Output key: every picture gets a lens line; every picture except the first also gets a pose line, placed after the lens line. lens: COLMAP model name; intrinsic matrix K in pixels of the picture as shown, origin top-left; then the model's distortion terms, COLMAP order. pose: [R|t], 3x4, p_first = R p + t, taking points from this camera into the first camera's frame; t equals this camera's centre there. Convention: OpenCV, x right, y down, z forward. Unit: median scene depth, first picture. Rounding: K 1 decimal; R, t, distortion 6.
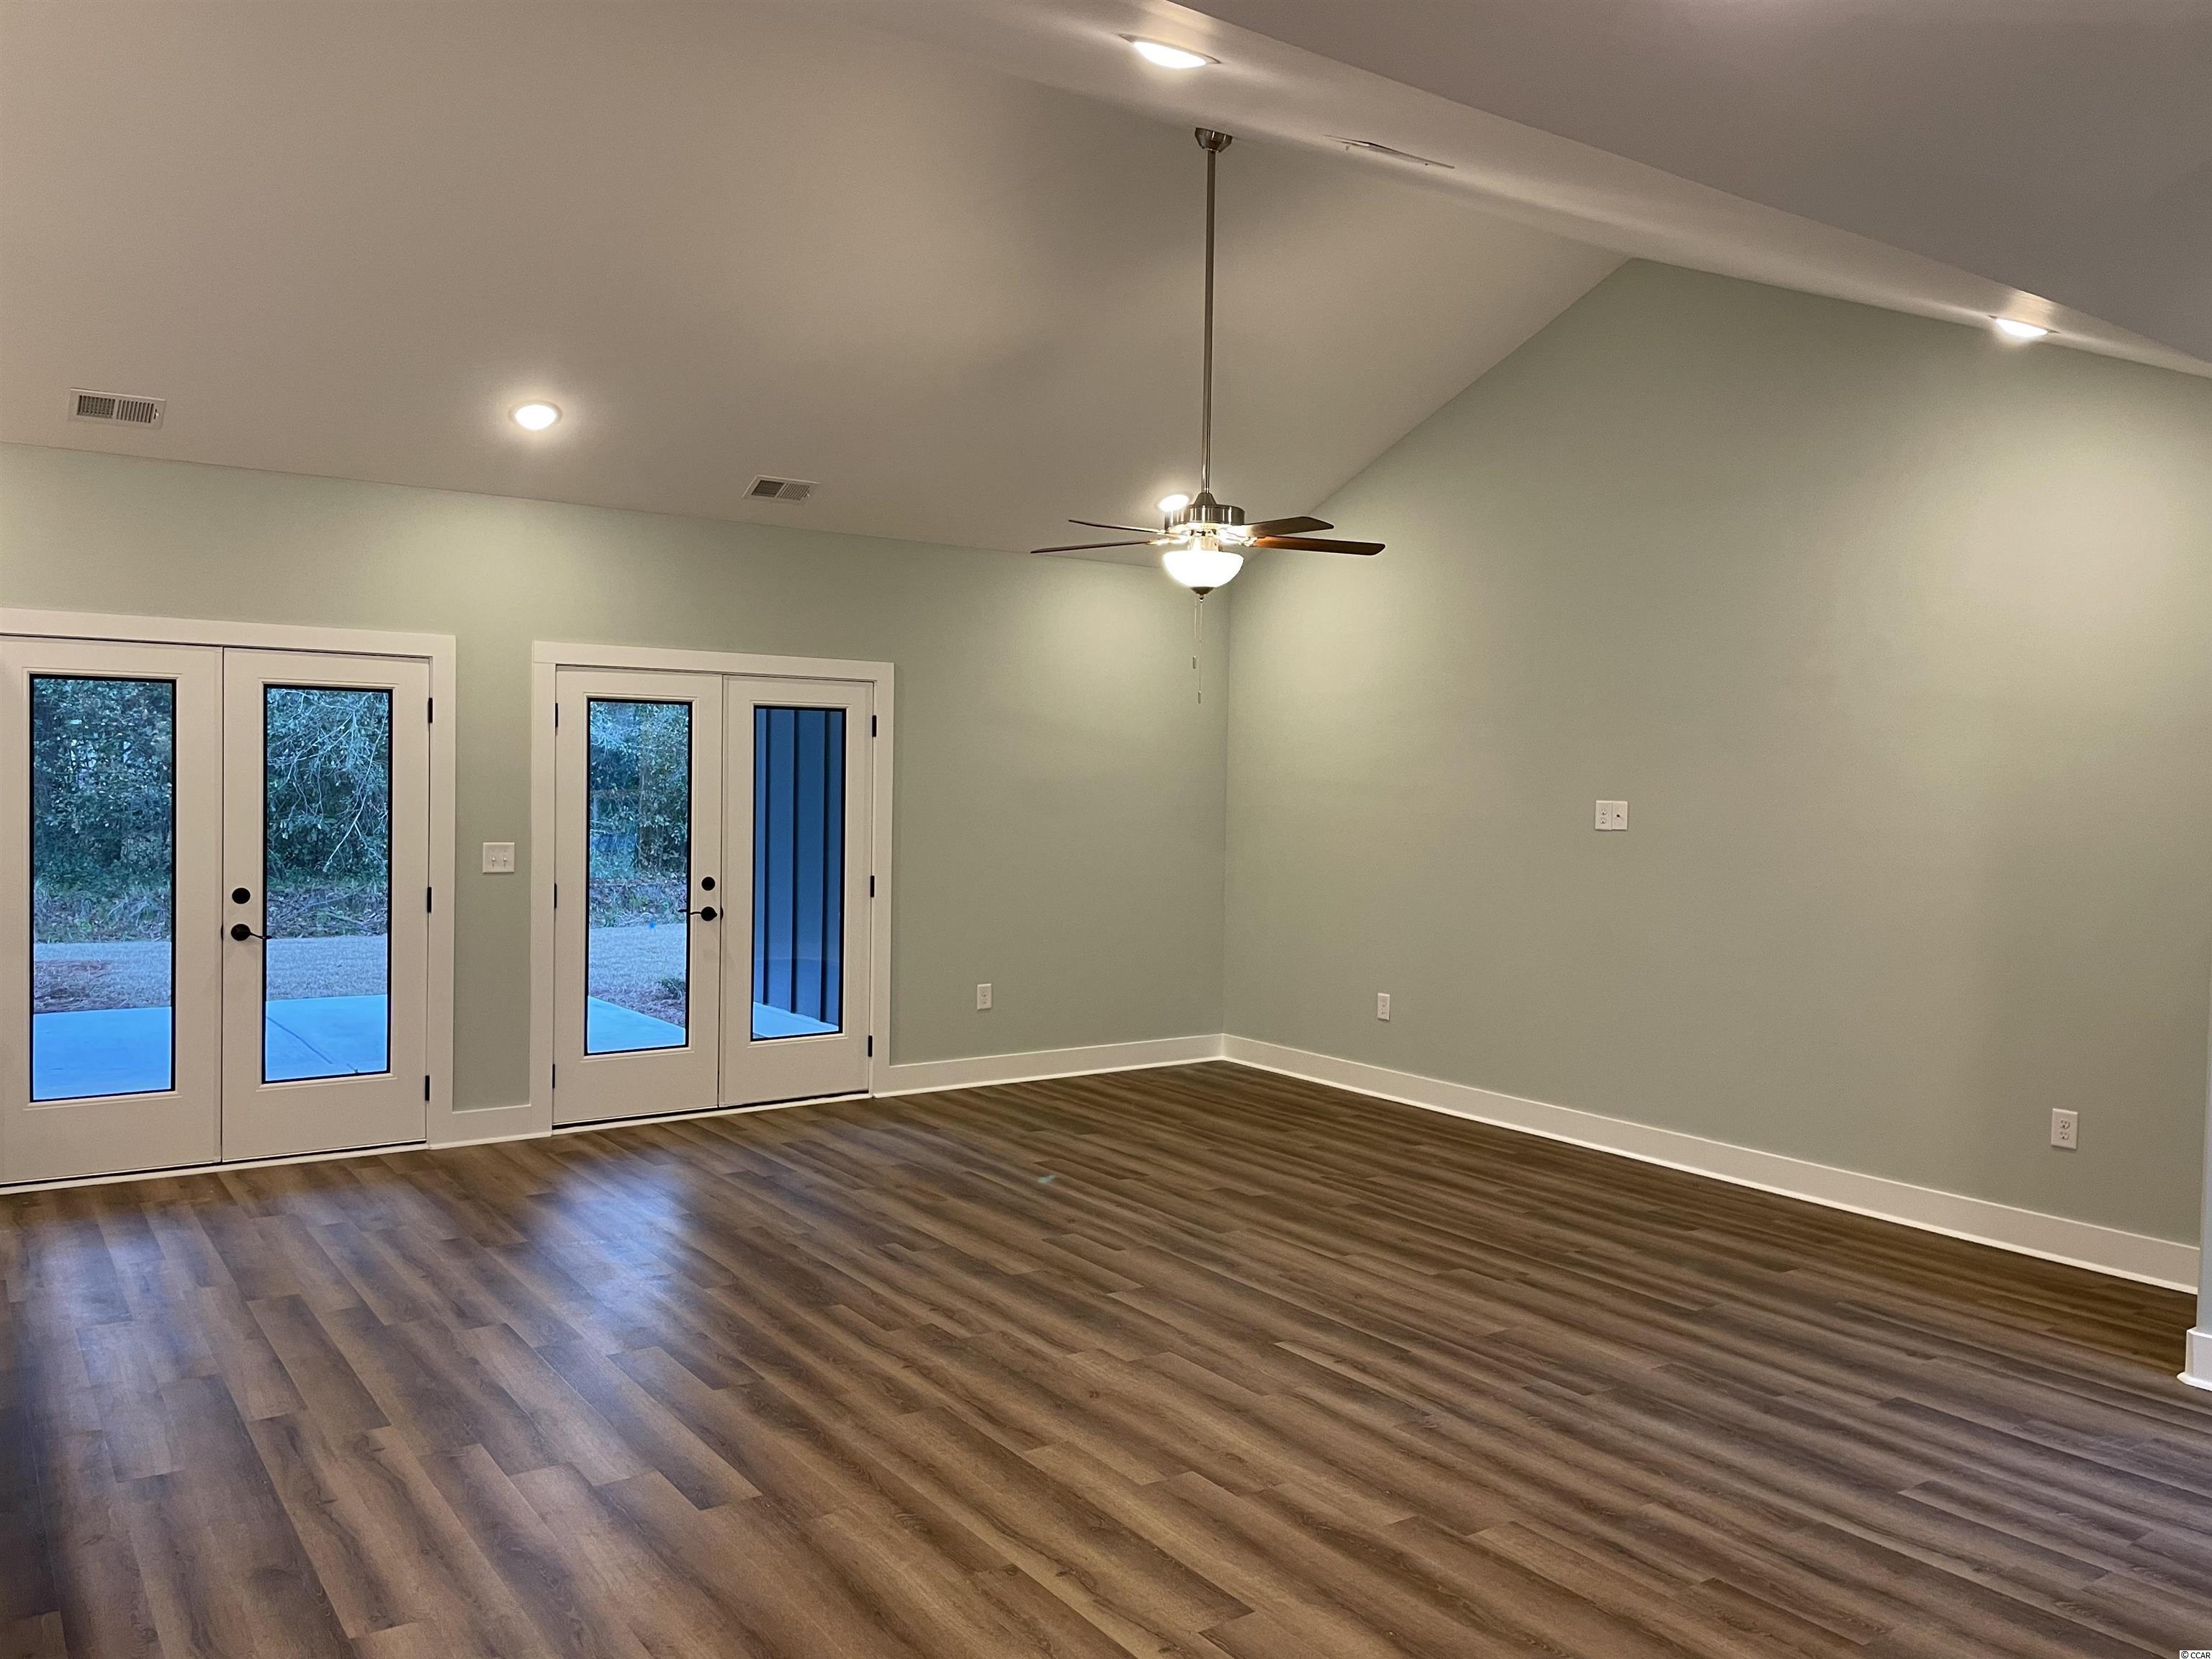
lens RADIAL K [[1657.4, 0, 1103.6], [0, 1657.4, 821.1], [0, 0, 1]] dist [0.072111, -0.079350]
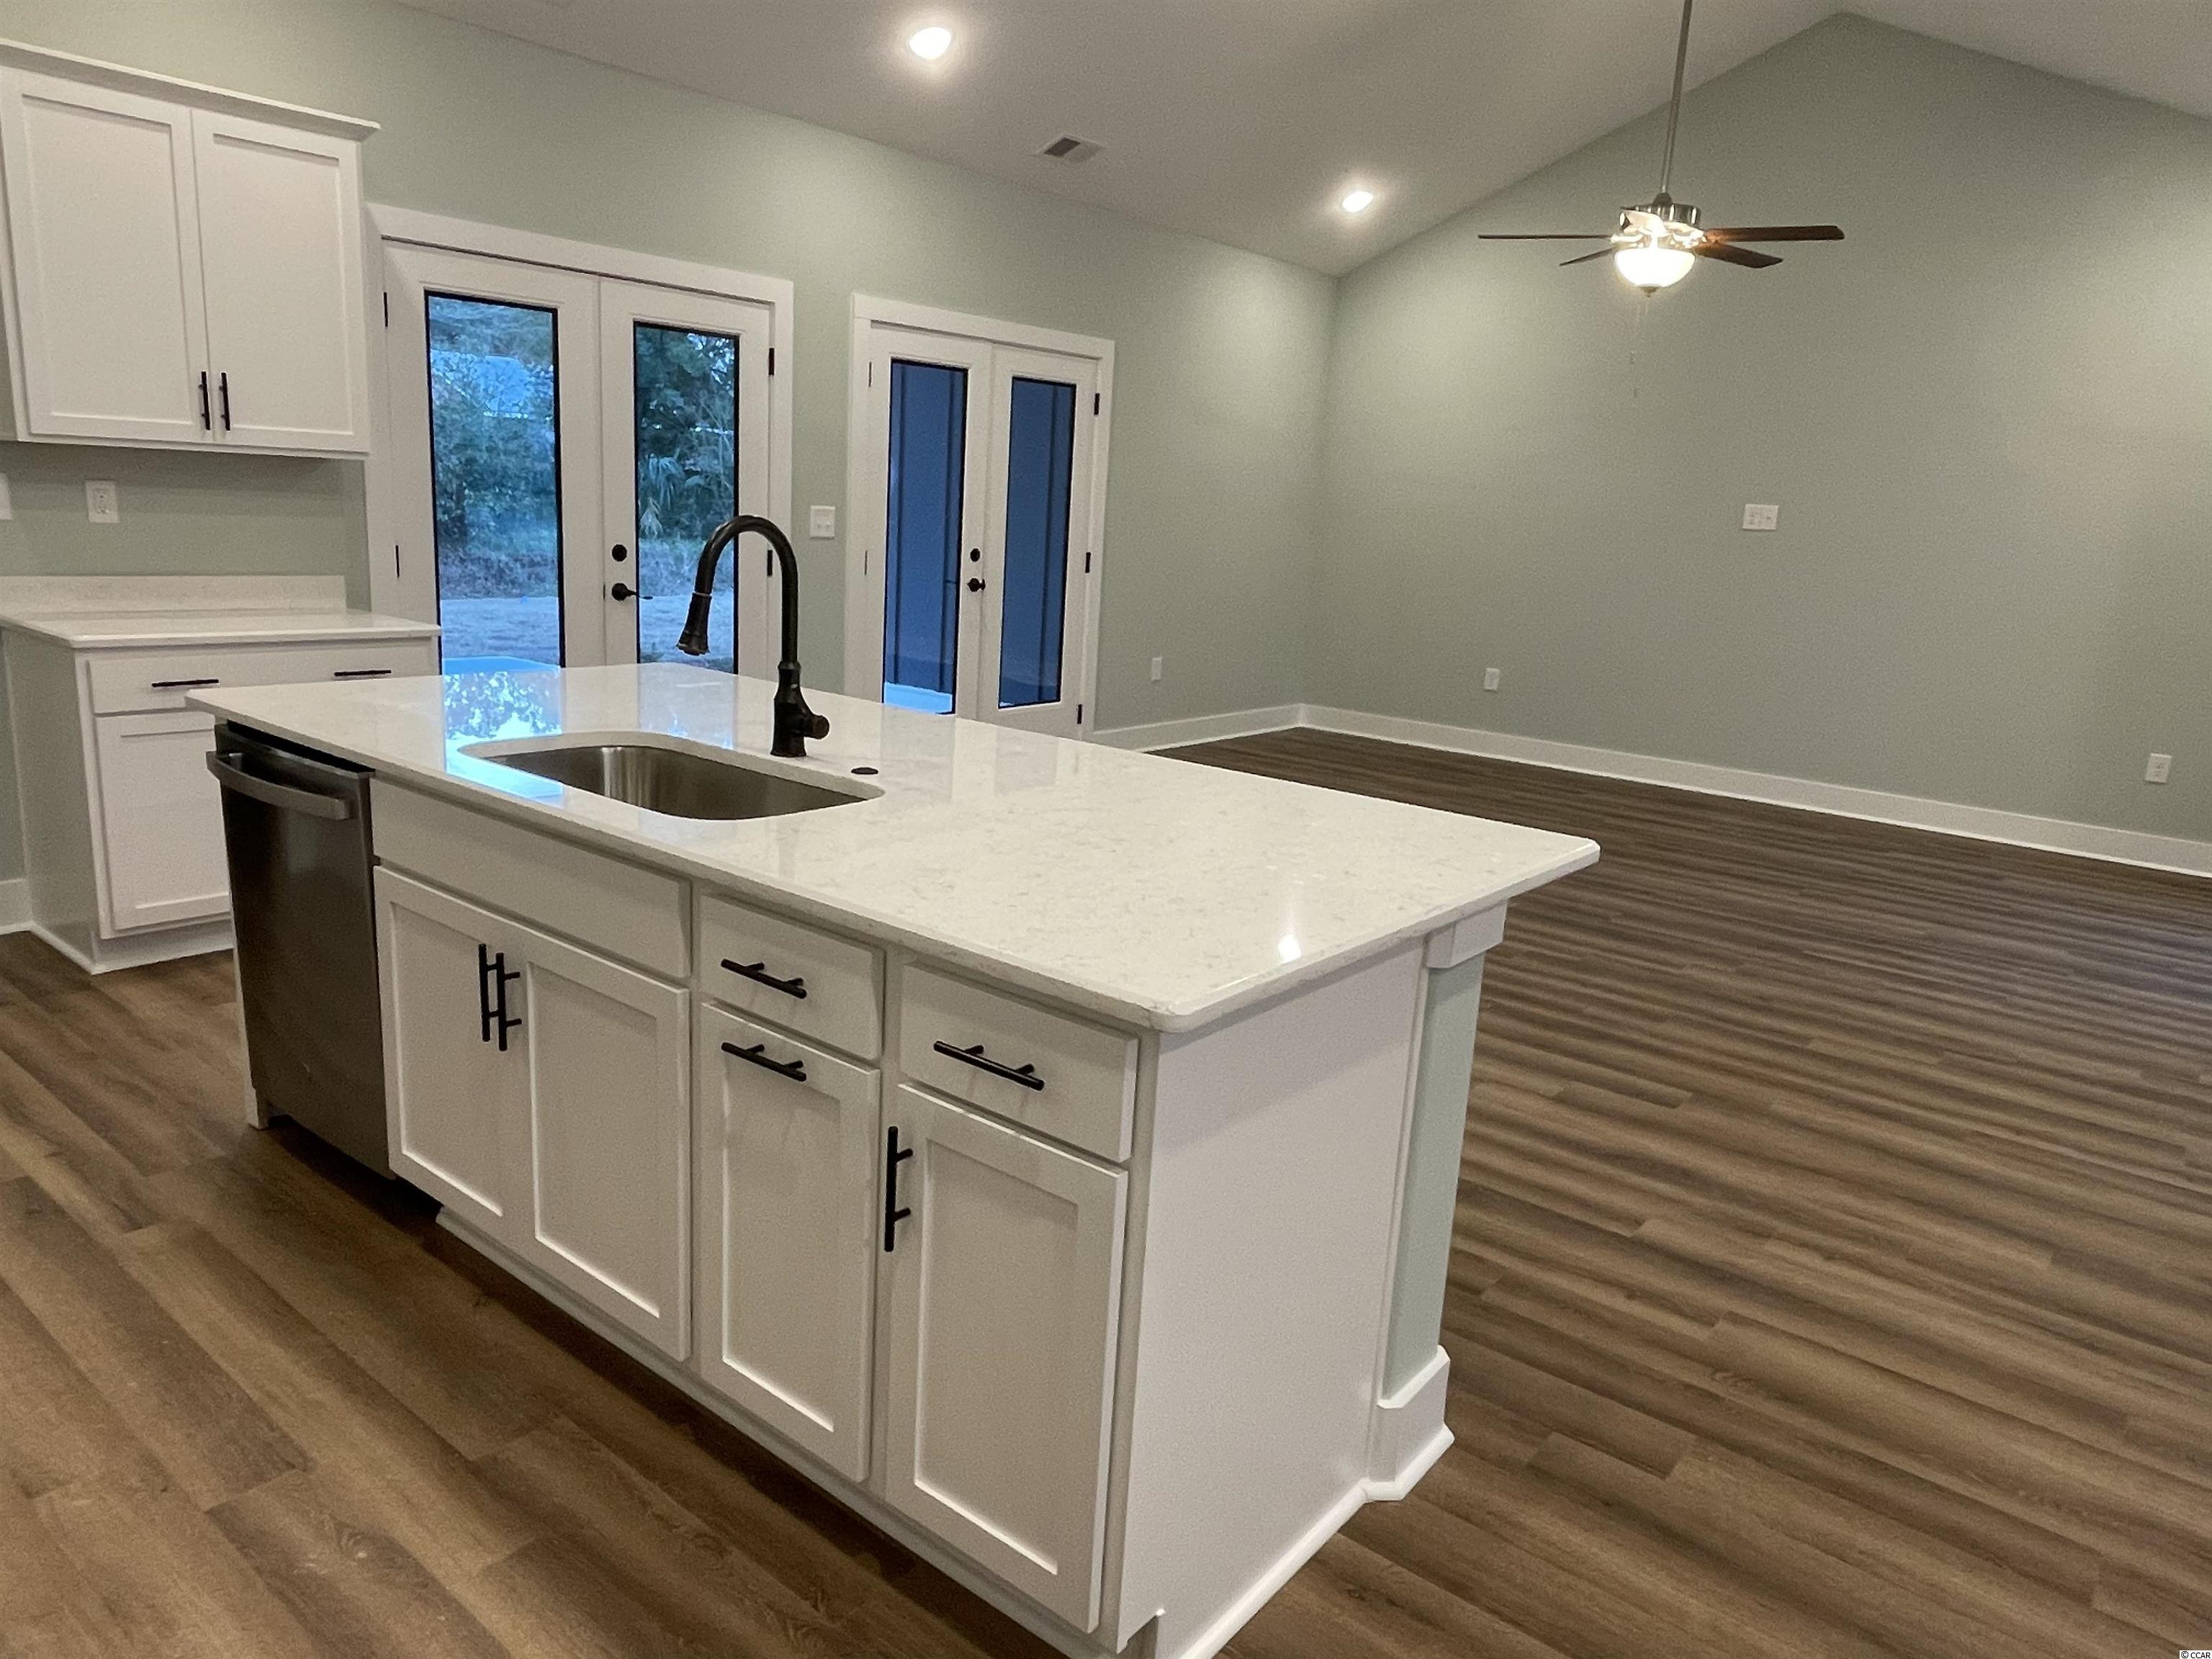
lens RADIAL K [[1466.0, 0, 1100.8], [0, 1466.0, 825.0], [0, 0, 1]] dist [-0.006484, -0.001084]
pose [[0.961258, -0.023135, 0.274679, -0.552081], [-0.033472, 0.979302, 0.199617, 0.023759], [-0.273612, -0.201078, 0.940587, 0.133845]]
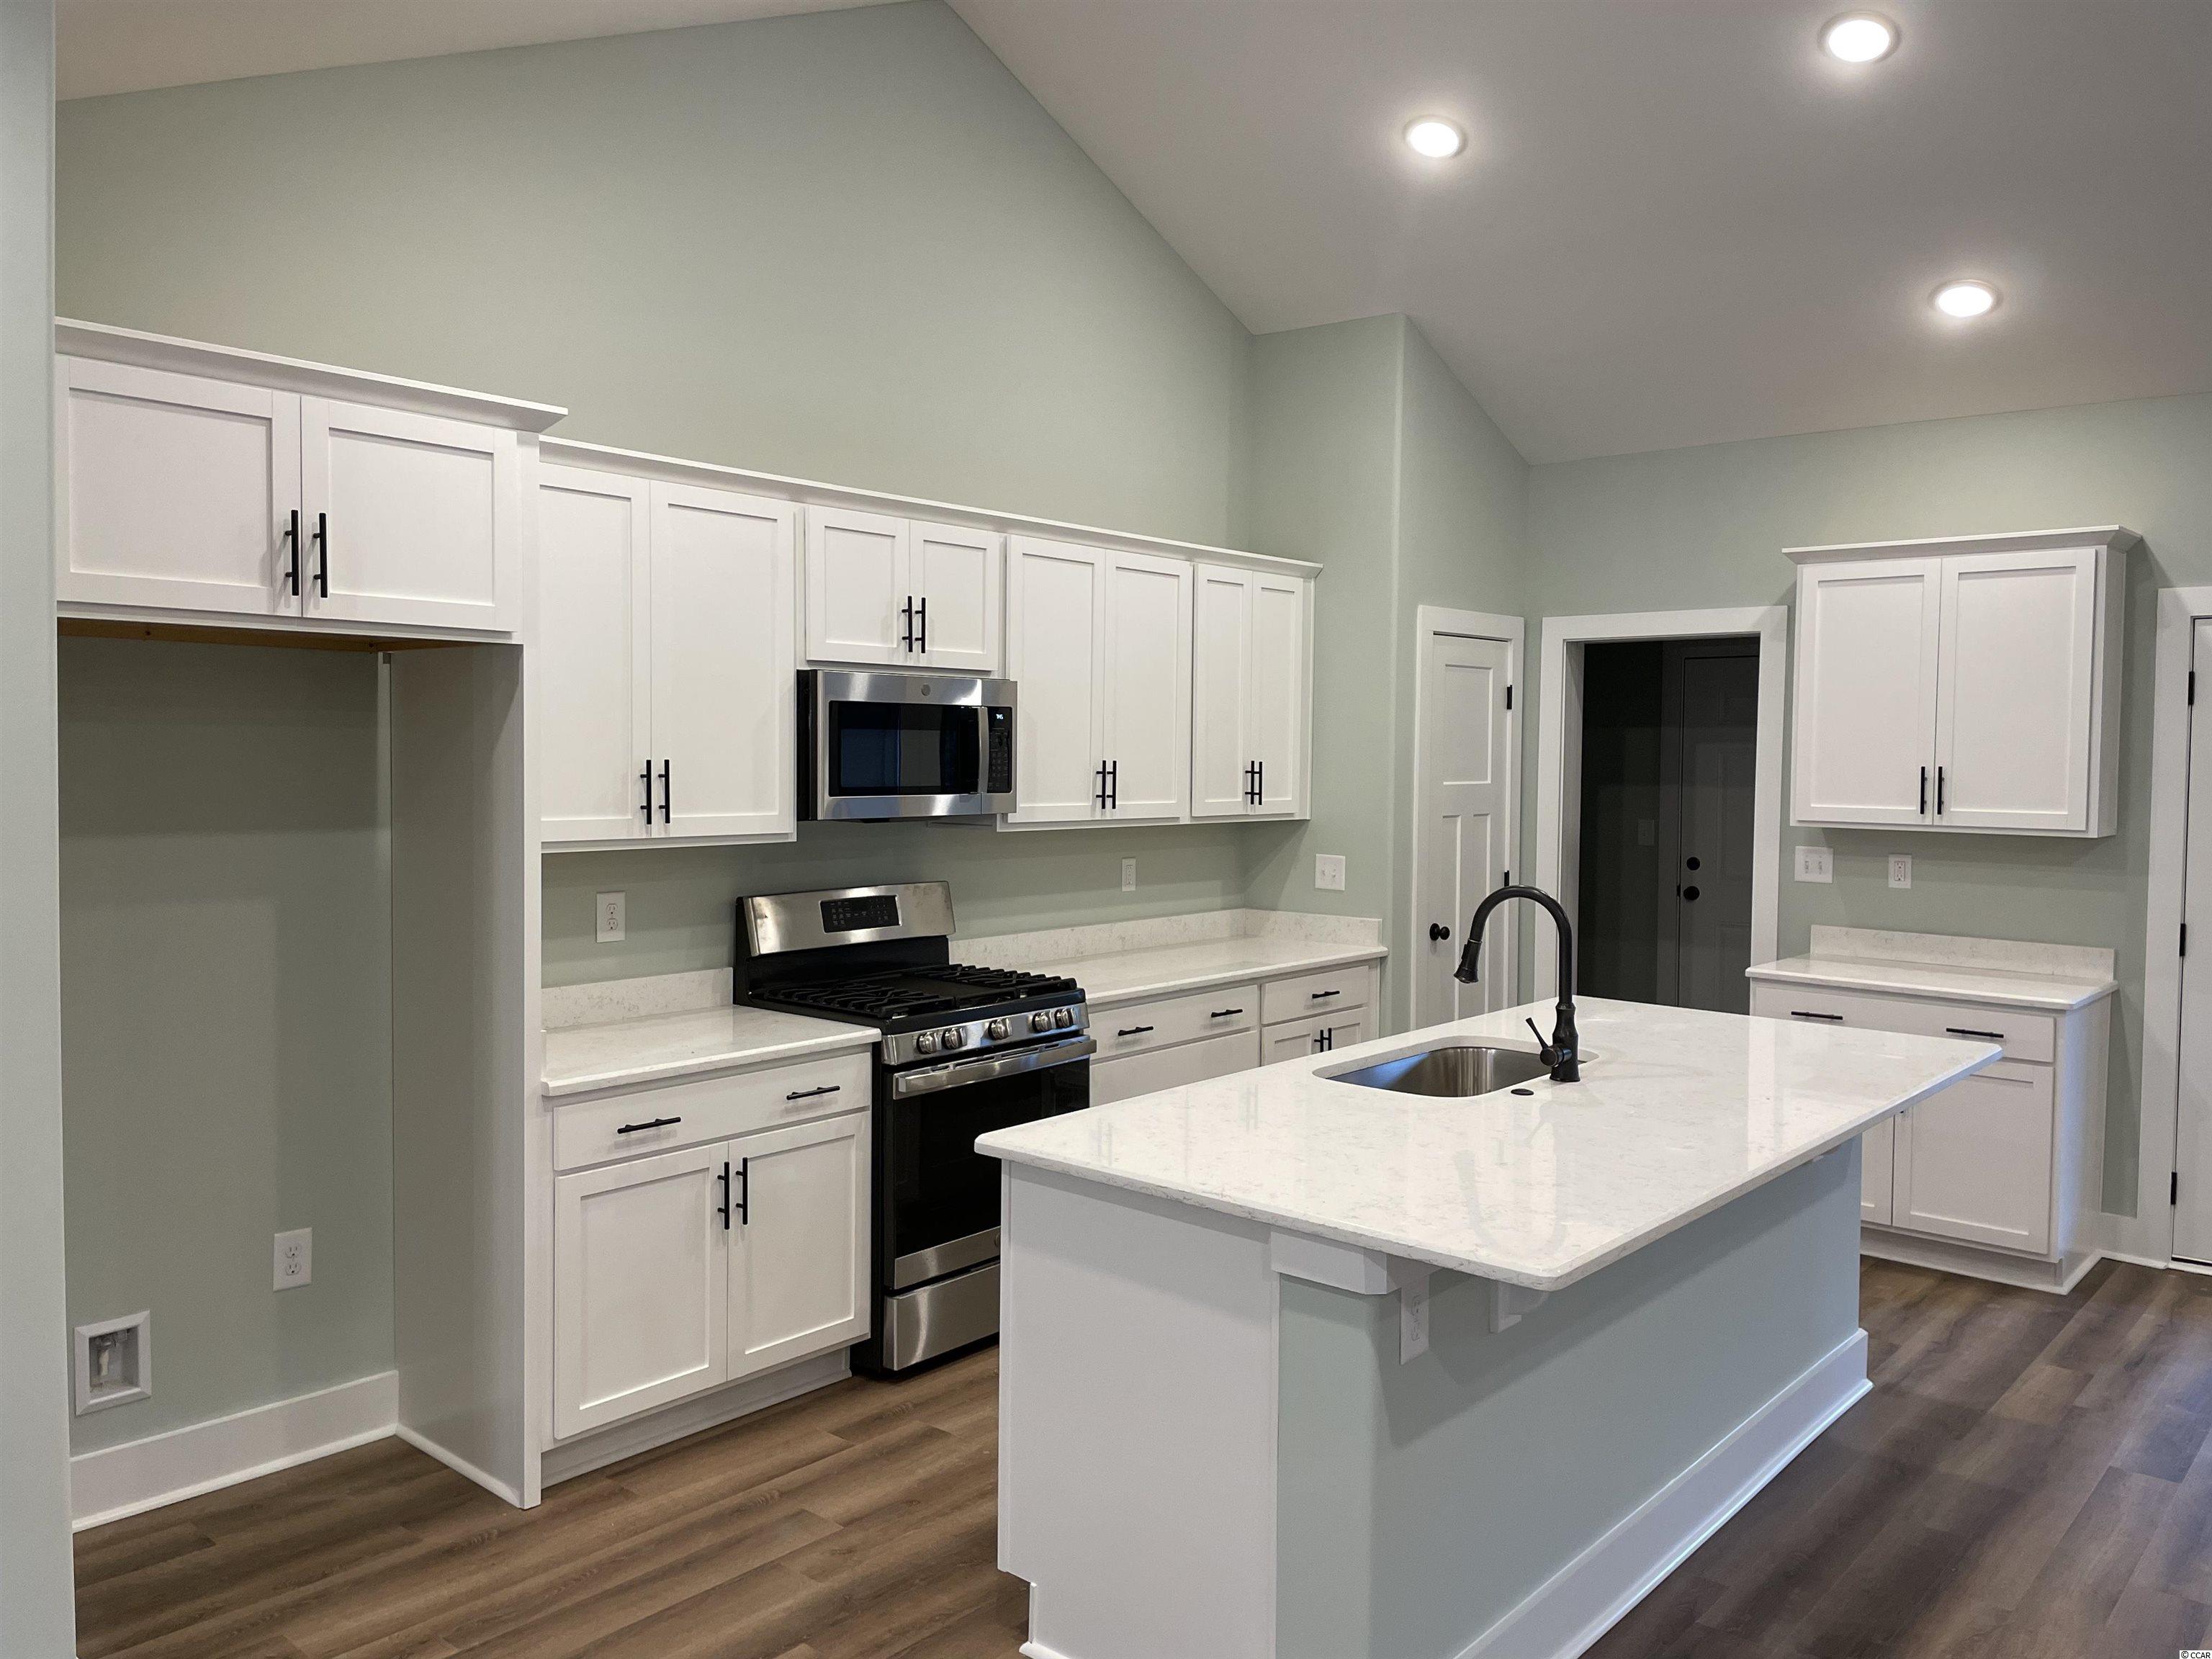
lens RADIAL K [[1657.4, 0, 1101.0], [0, 1657.4, 817.7], [0, 0, 1]] dist [0.072111, -0.079350]
pose [[0.240456, 0.026537, -0.970297, 0.040419], [-0.031977, 0.999300, 0.019406, -0.008814], [0.970133, 0.026361, 0.241136, 0.266729]]
